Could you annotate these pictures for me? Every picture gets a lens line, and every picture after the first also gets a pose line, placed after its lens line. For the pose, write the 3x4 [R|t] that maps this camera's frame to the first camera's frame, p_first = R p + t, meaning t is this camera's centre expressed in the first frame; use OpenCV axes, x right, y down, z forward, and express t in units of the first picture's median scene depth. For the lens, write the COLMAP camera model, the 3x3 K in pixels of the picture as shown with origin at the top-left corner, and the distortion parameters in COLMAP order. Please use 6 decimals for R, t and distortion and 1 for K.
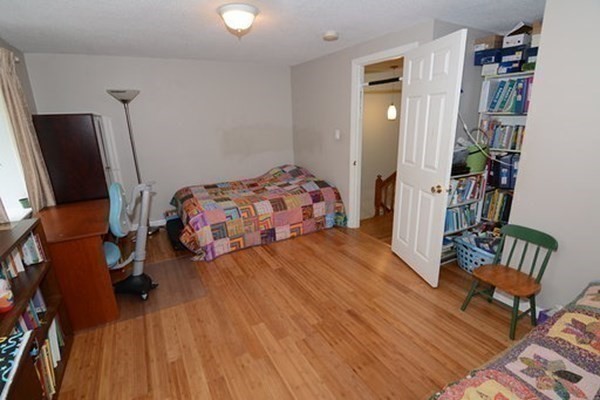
lens RADIAL K [[289.7, 0, 299.9], [0, 289.7, 200.5], [0, 0, 1]] dist [-0.014066, -0.006306]
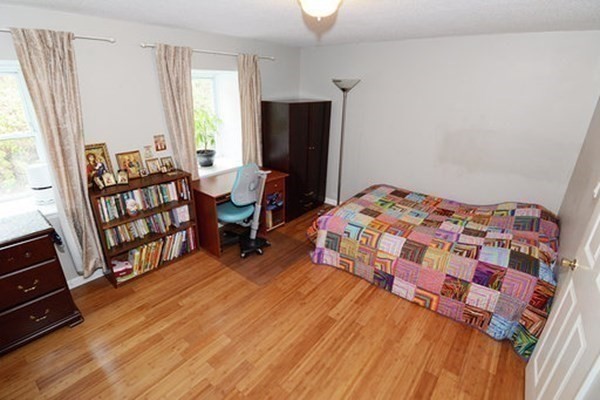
lens RADIAL K [[289.7, 0, 300.0], [0, 289.7, 199.2], [0, 0, 1]] dist [-0.014066, -0.006306]
pose [[0.366572, 0.375222, -0.851372, 0.386923], [-0.285875, 0.916228, 0.280717, -0.228650], [0.885381, 0.140483, 0.443130, 0.441767]]
